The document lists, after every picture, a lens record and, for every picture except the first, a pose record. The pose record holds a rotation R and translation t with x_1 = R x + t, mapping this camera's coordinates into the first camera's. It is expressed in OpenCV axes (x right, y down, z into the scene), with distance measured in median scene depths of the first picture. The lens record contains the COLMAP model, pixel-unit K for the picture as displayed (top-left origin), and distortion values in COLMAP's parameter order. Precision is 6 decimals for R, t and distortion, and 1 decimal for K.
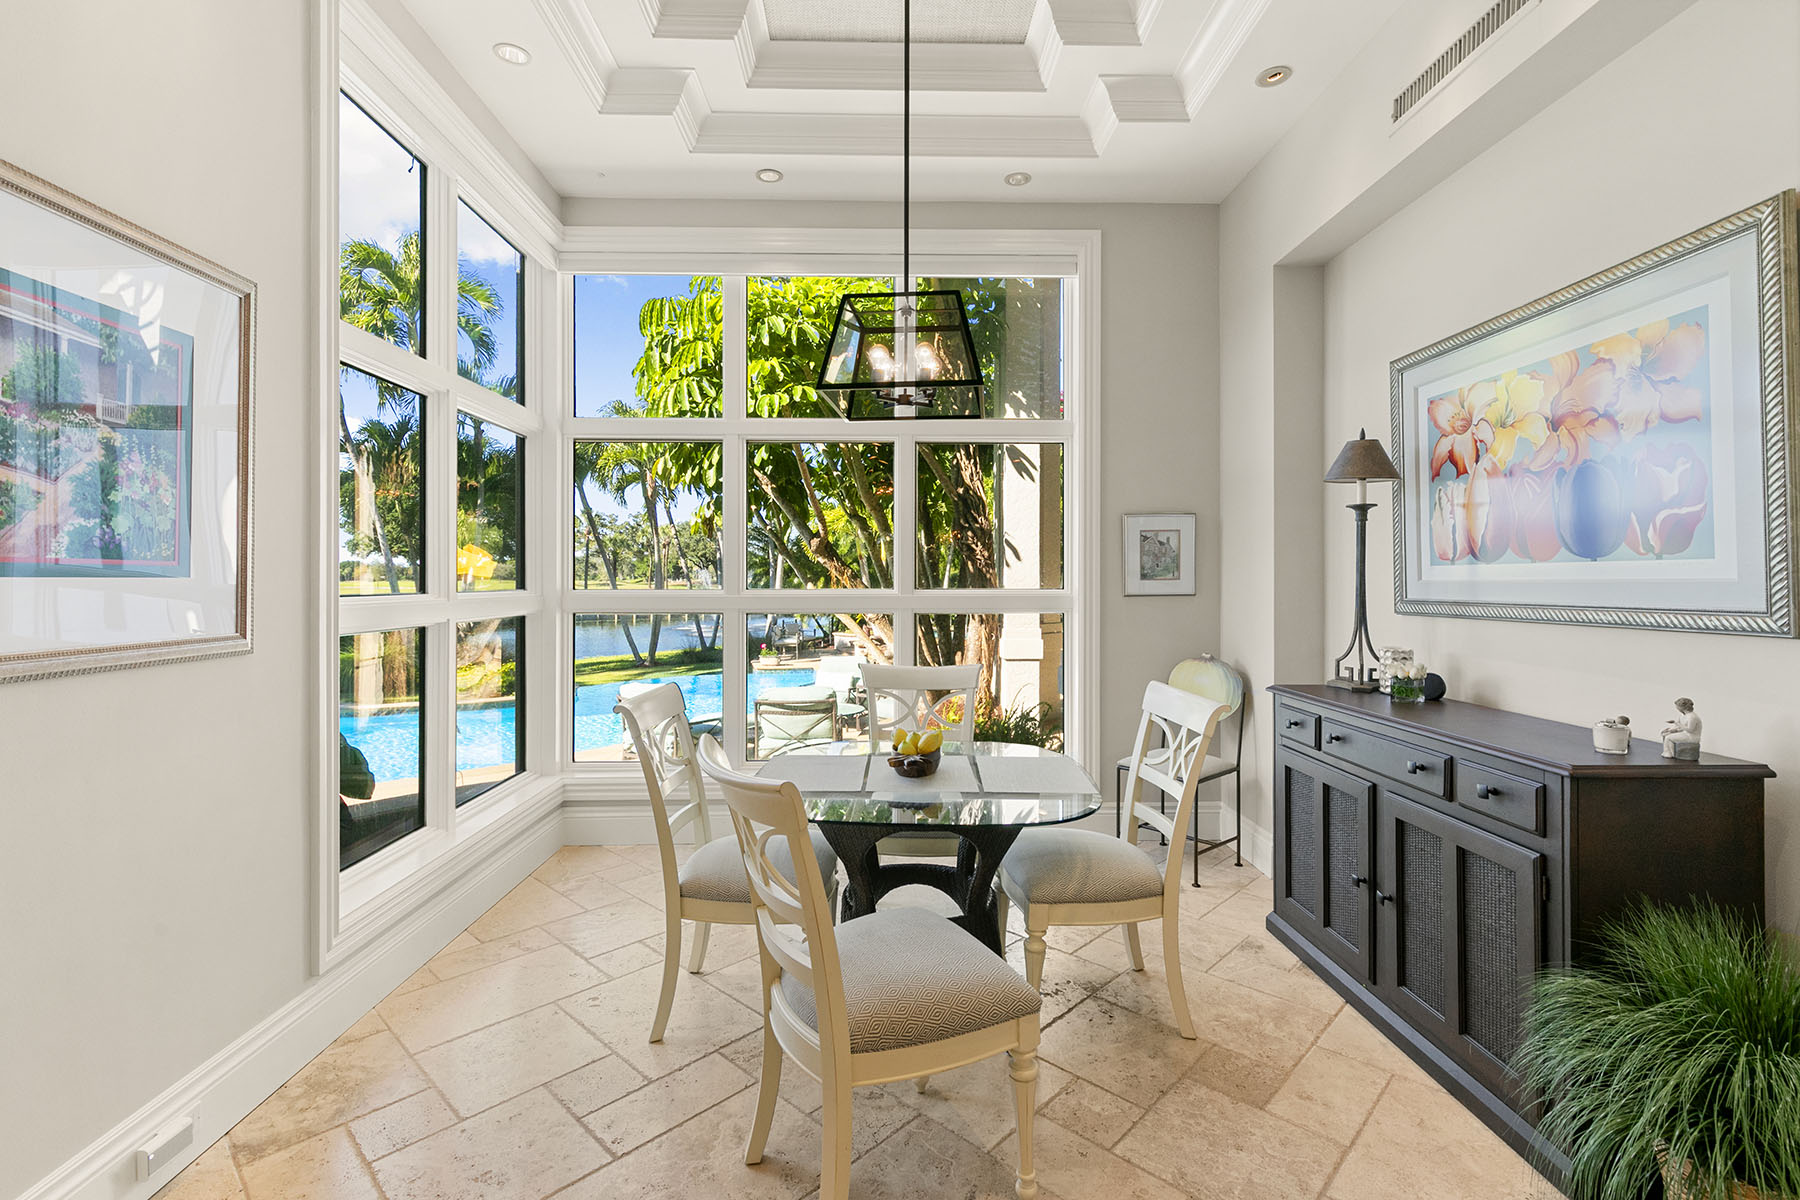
lens RADIAL K [[801.1, 0, 900.0], [0, 801.1, 600.0], [0, 0, 1]] dist [0.001800, -0.000305]
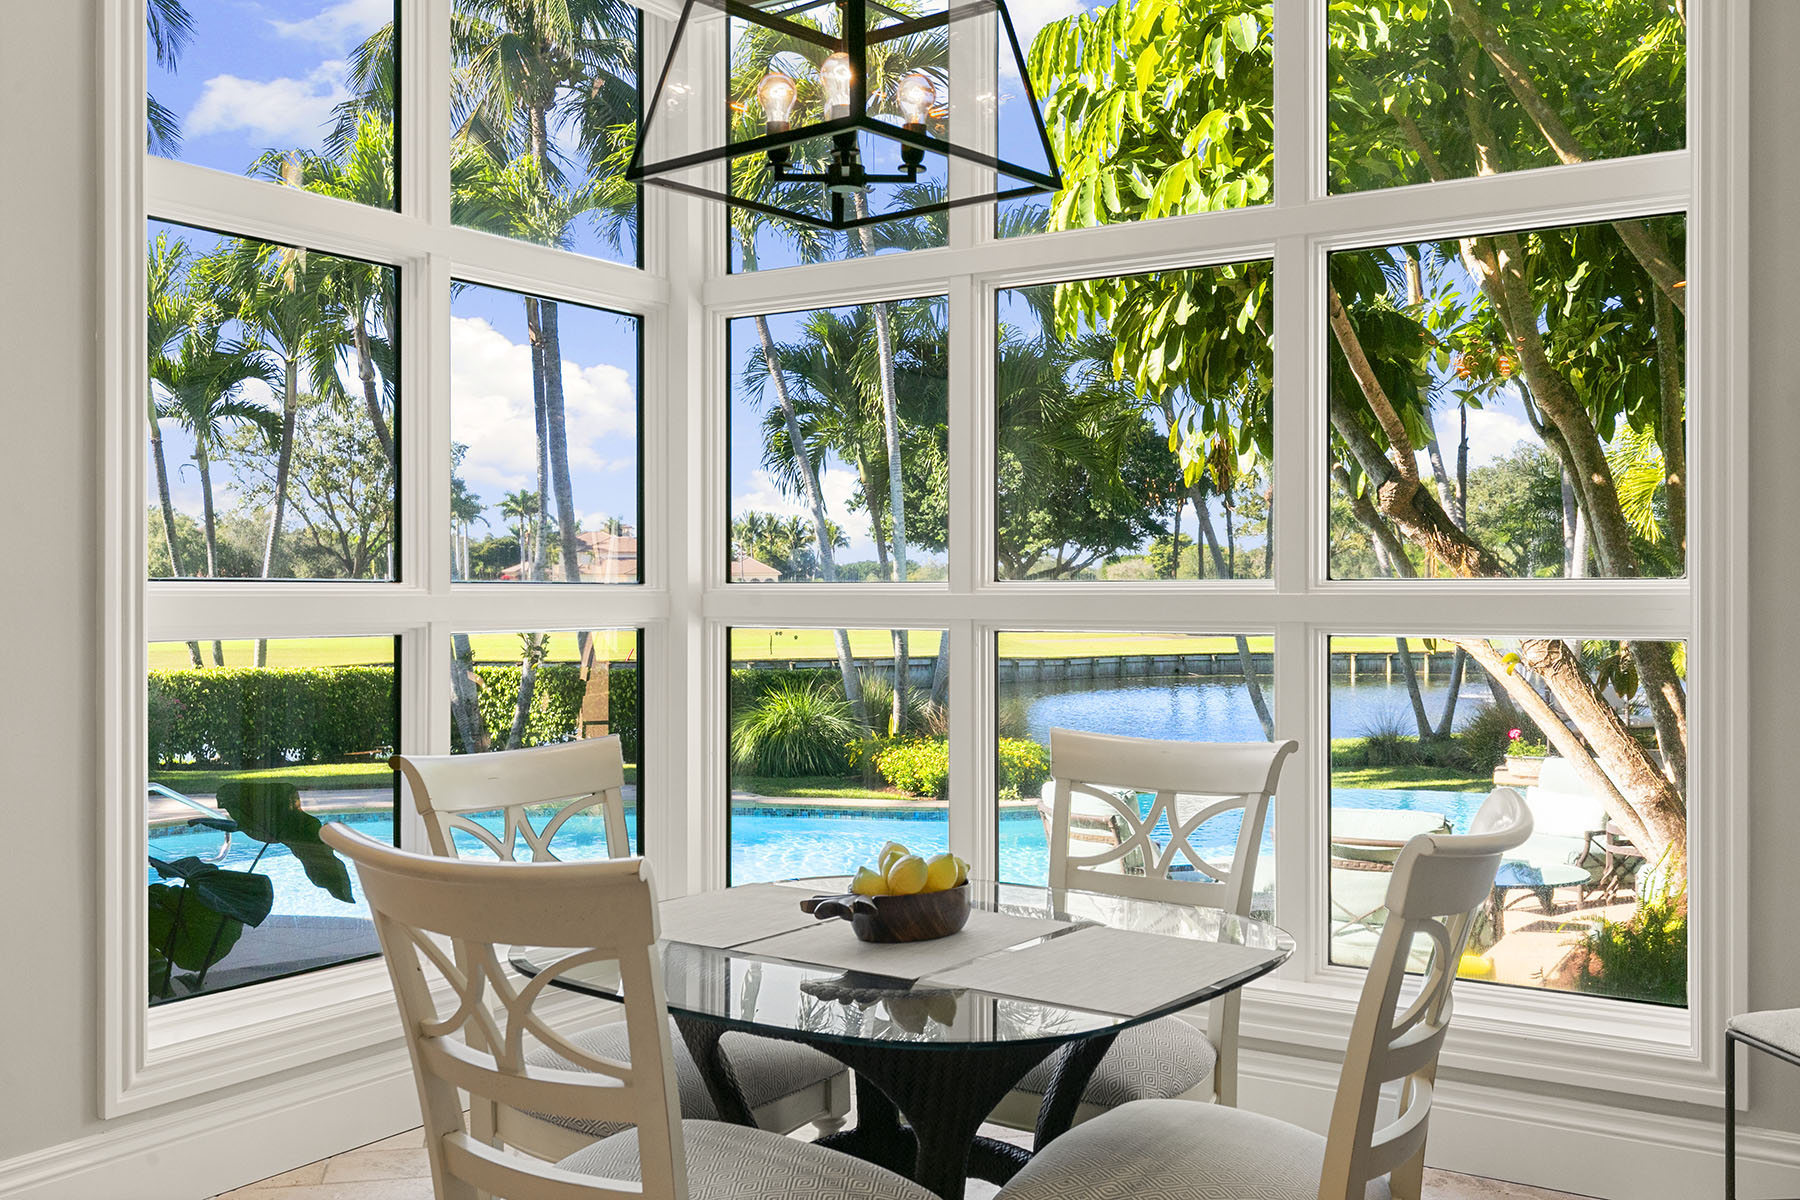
lens RADIAL K [[1700.3, 0, 900.0], [0, 1700.3, 600.0], [0, 0, 1]] dist [-0.009078, -0.009504]
pose [[0.822066, 0.001746, -0.569390, 0.297394], [-0.014767, 0.999724, -0.018254, 0.015937], [0.569201, 0.023415, 0.821865, 0.078770]]
